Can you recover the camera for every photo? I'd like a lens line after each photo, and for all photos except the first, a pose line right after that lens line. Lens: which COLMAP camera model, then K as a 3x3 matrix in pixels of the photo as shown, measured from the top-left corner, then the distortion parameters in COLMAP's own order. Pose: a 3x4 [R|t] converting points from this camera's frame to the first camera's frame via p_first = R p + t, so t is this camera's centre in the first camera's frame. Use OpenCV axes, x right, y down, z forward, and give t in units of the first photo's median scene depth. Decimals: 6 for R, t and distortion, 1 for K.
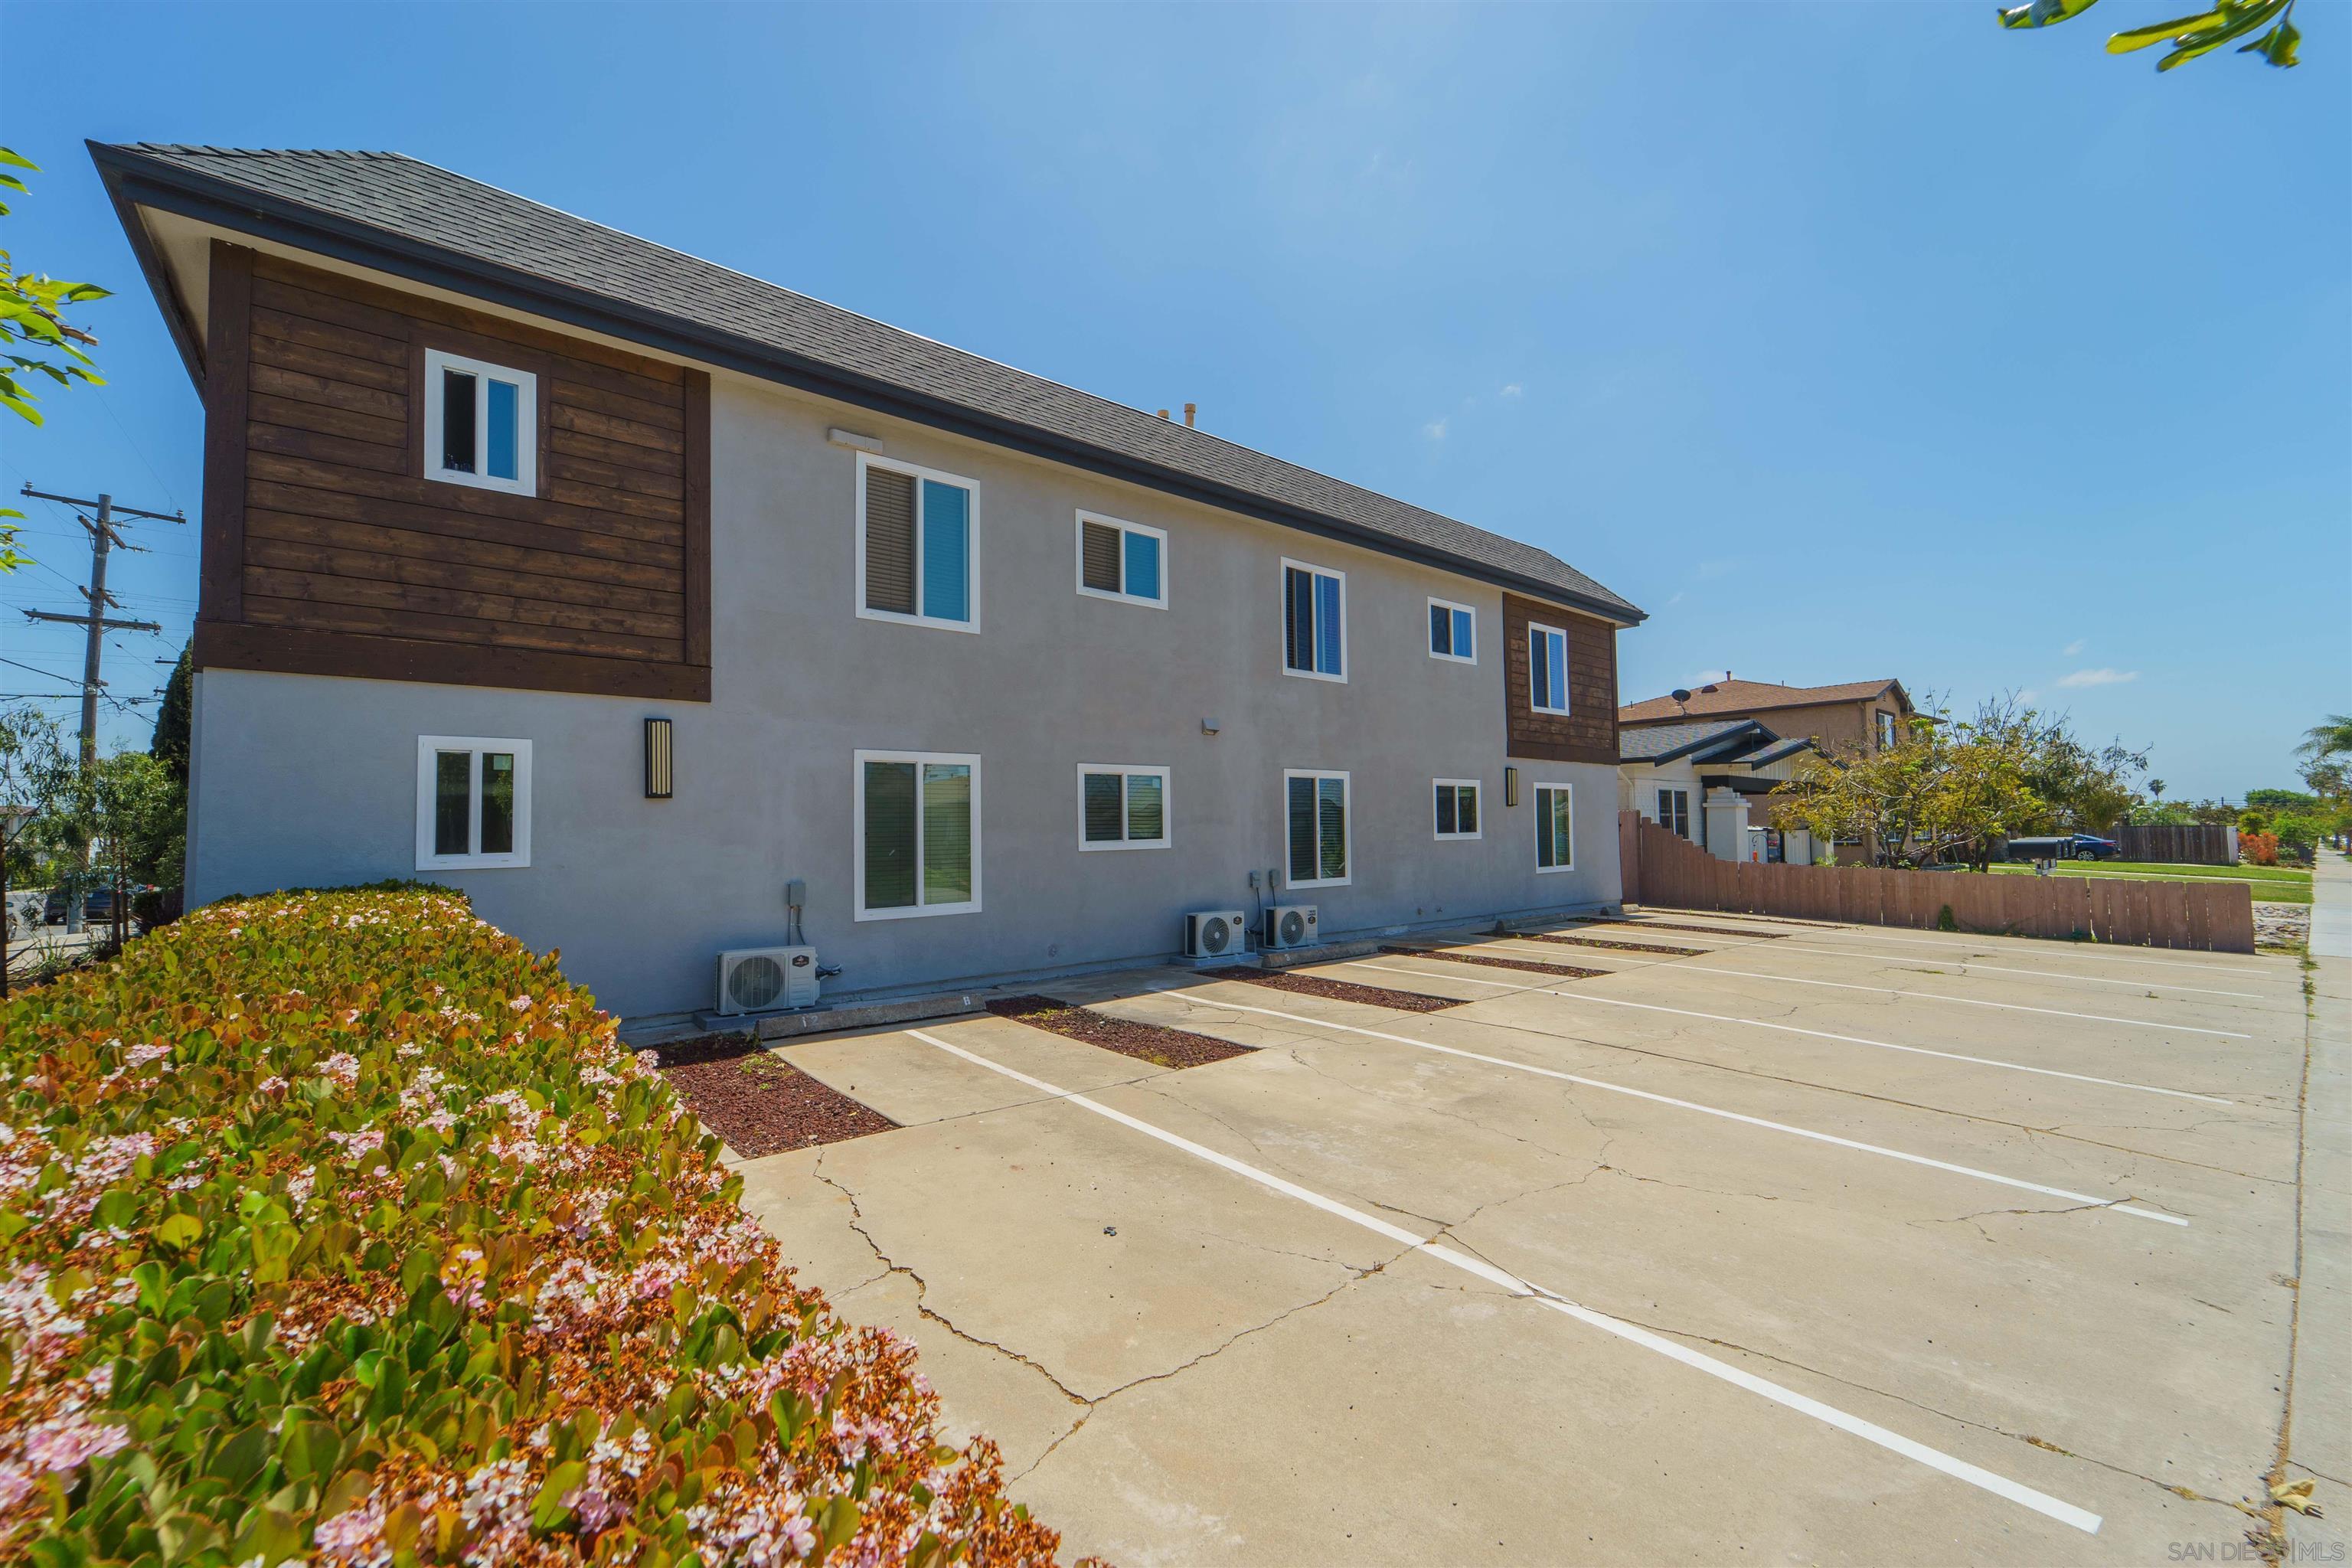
lens RADIAL K [[936.3, 0, 1177.6], [0, 936.3, 790.6], [0, 0, 1]] dist [0.004198, -0.002278]
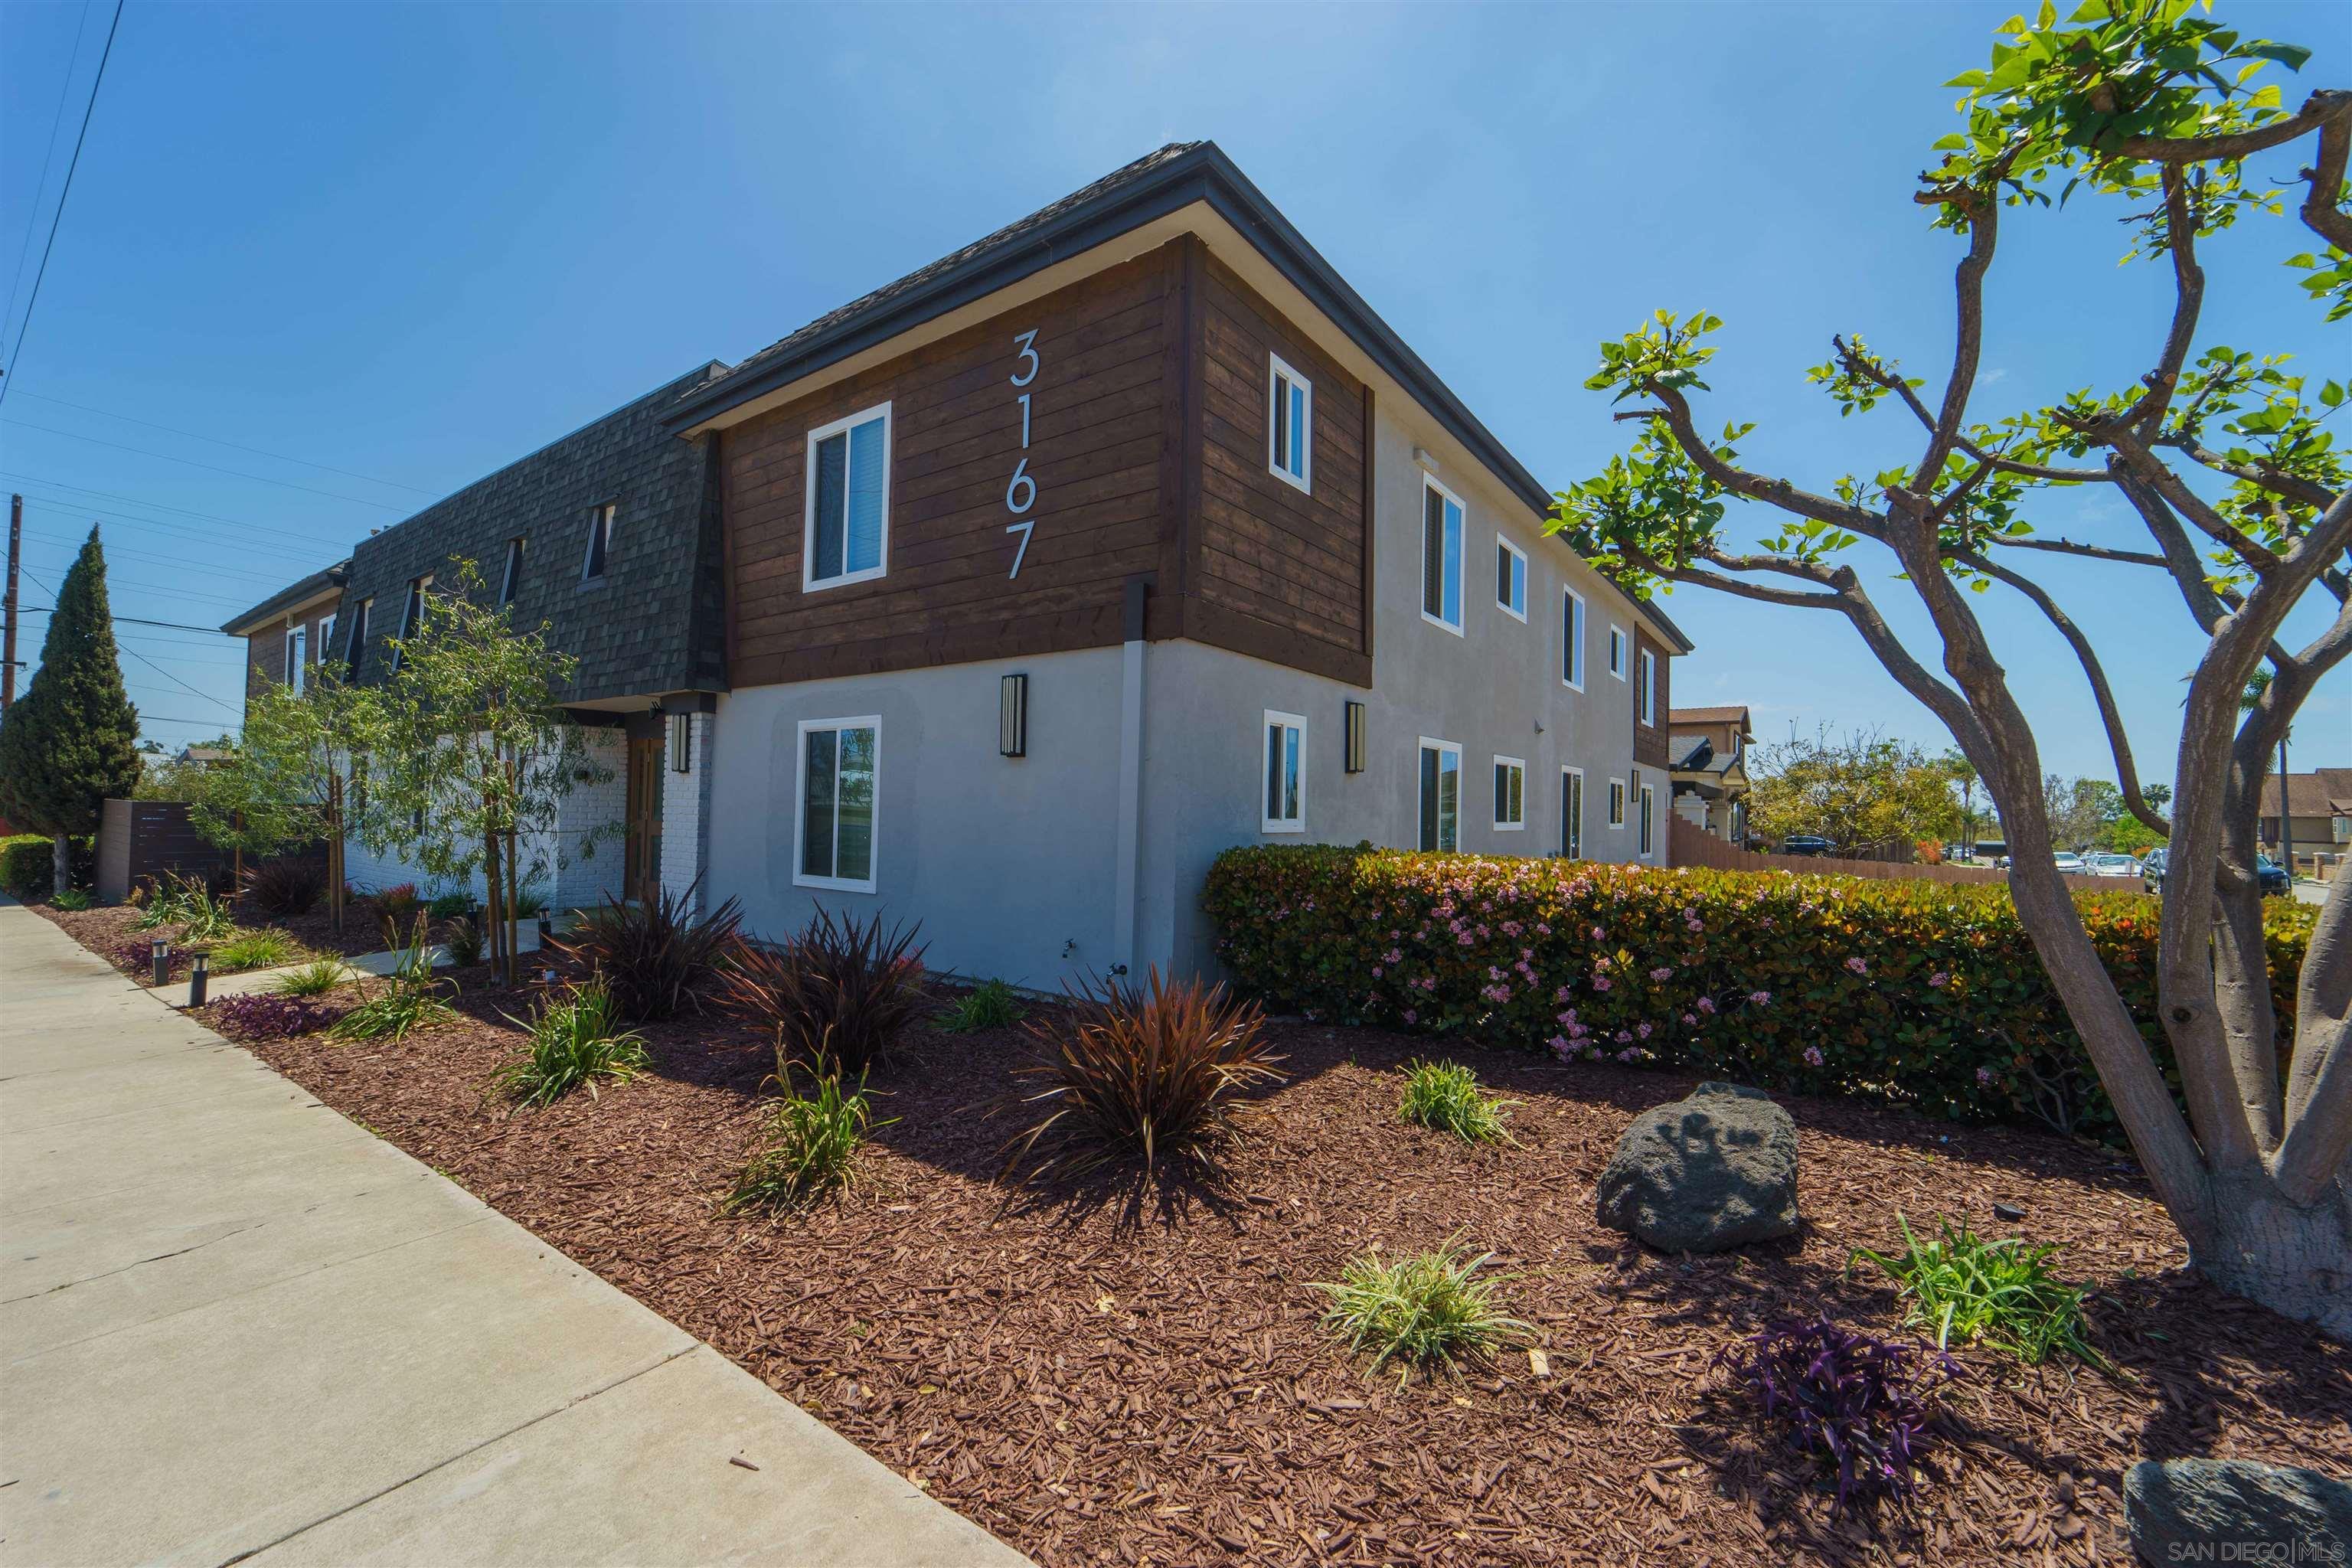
lens RADIAL K [[936.3, 0, 1180.0], [0, 936.3, 790.1], [0, 0, 1]] dist [0.004198, -0.002278]
pose [[0.969080, 0.040324, 0.243430, -0.996982], [-0.045201, 0.998873, 0.014481, 0.019846], [-0.242572, -0.025037, 0.969810, -0.029807]]
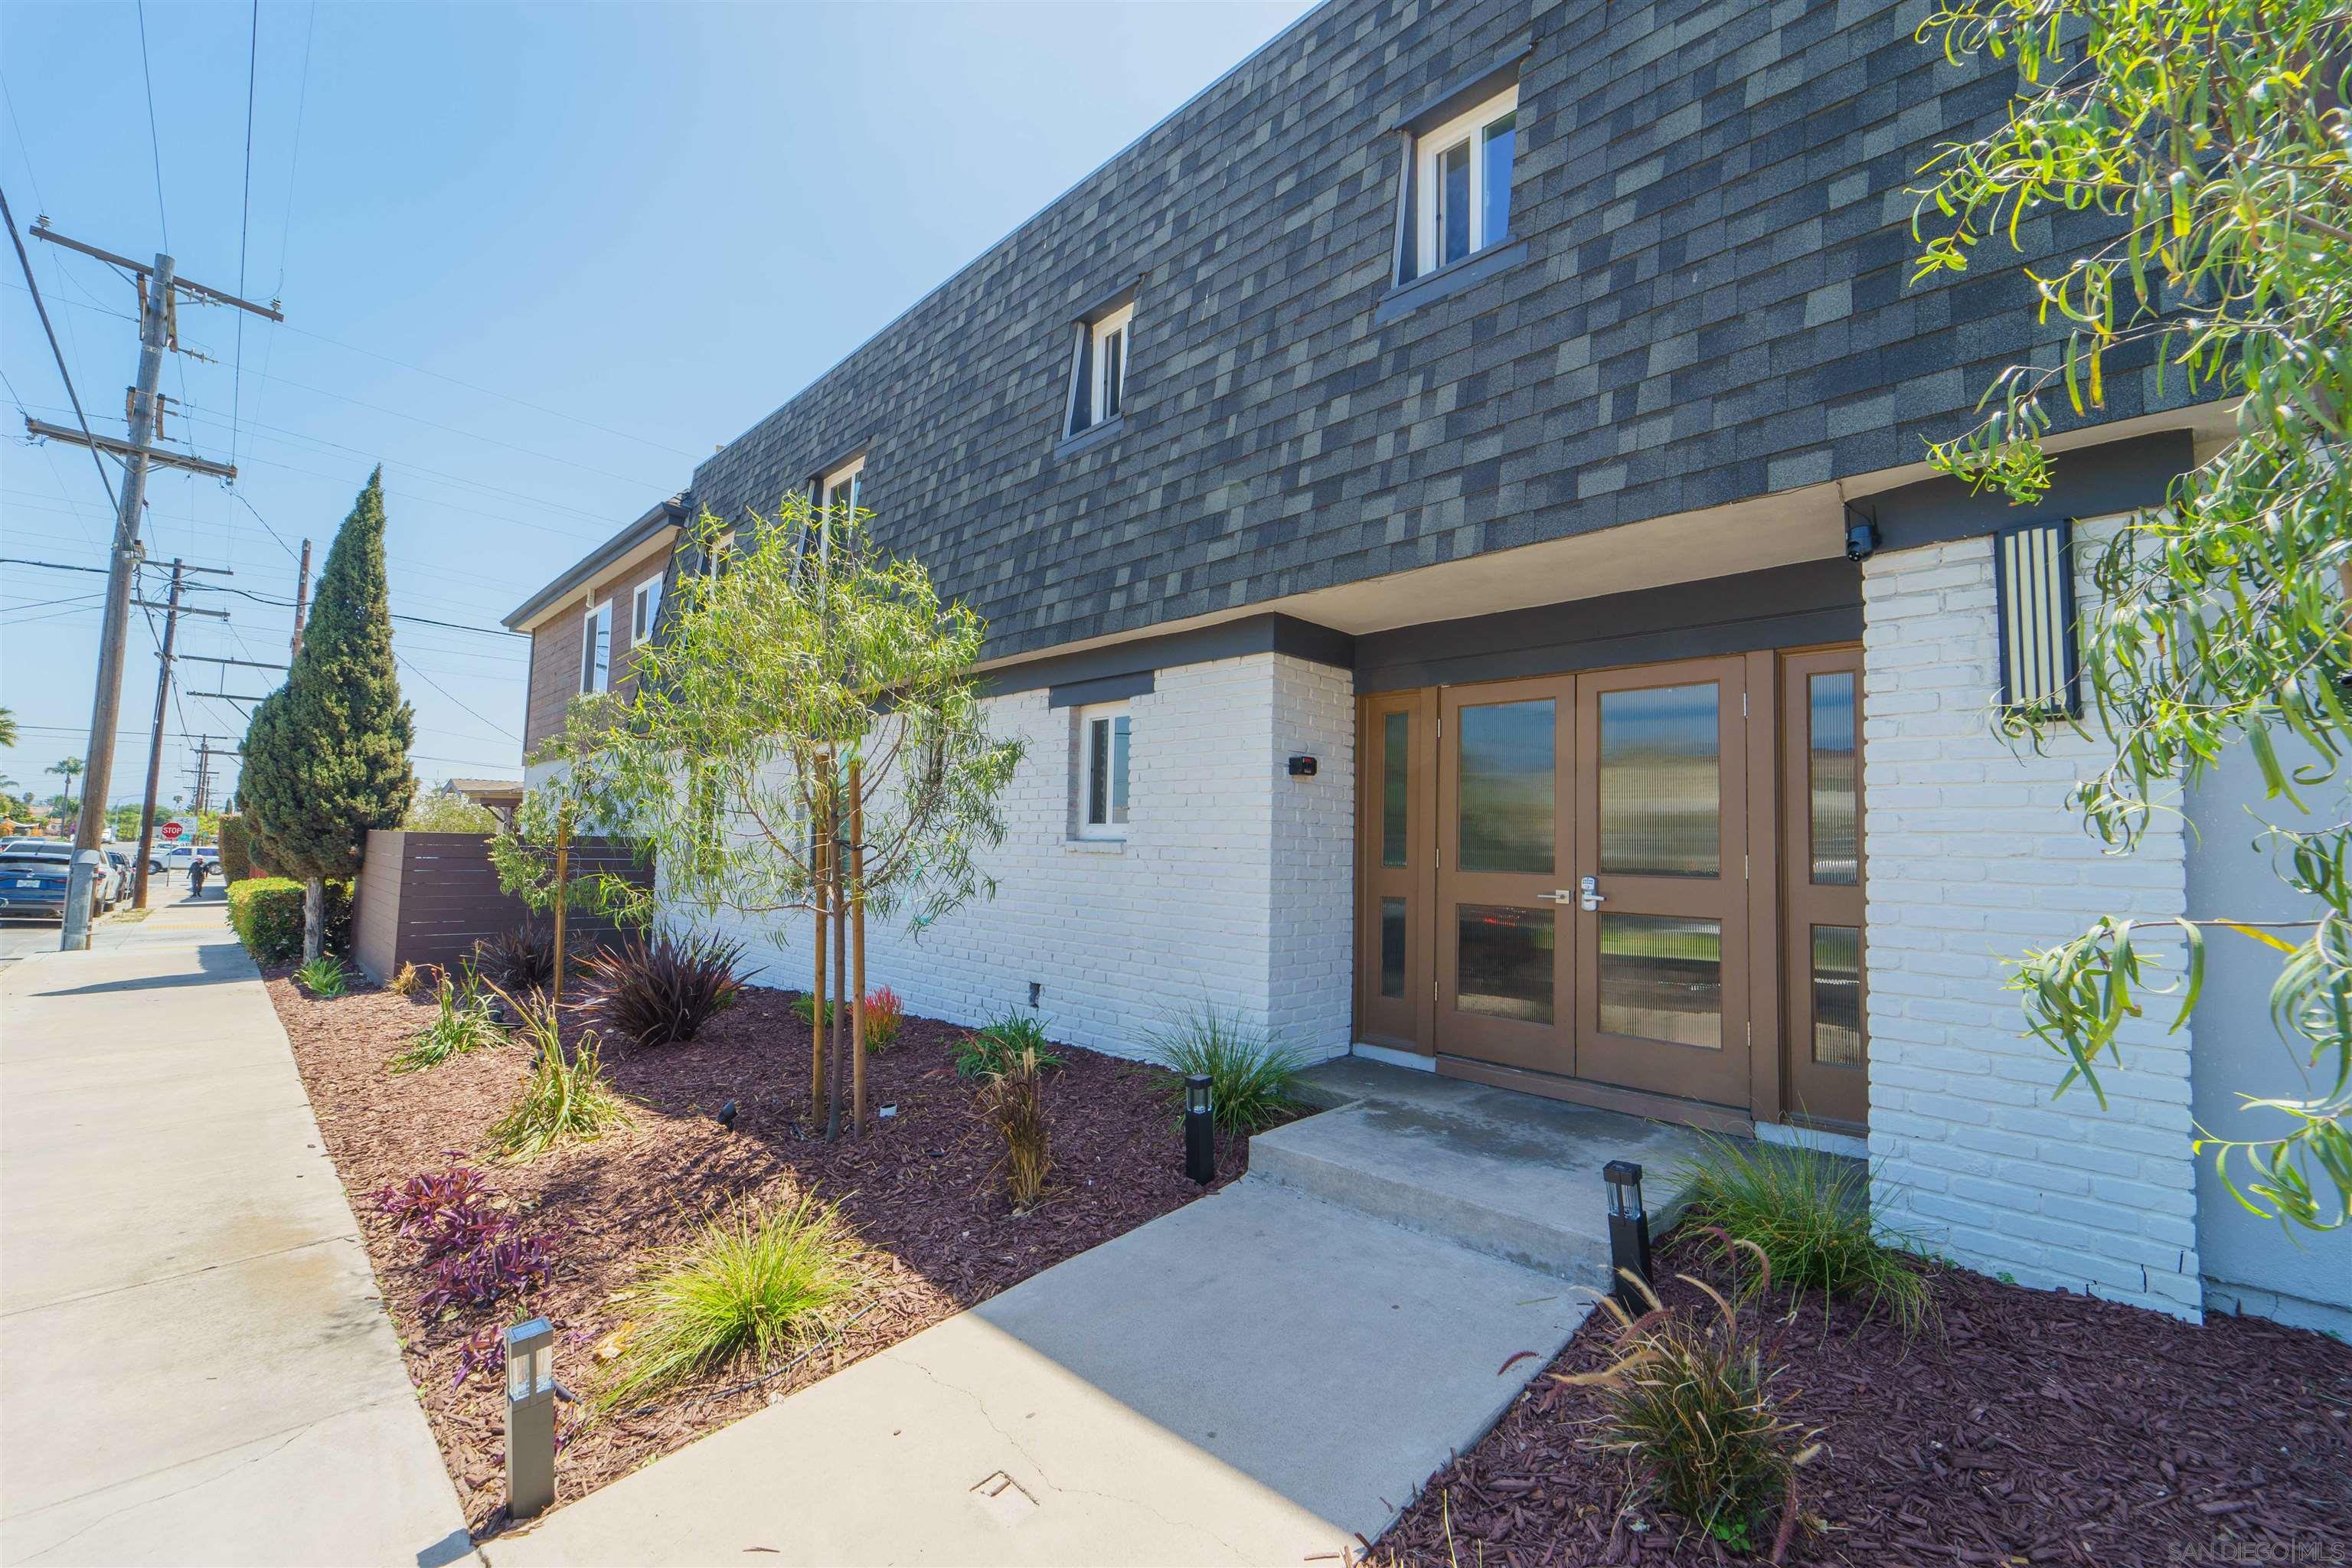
lens RADIAL K [[936.3, 0, 1180.9], [0, 936.3, 788.3], [0, 0, 1]] dist [0.004198, -0.002278]
pose [[0.993555, 0.047566, 0.102891, -1.747270], [-0.045046, 0.998629, -0.026675, 0.101291], [-0.104018, 0.021868, 0.994335, 1.048964]]
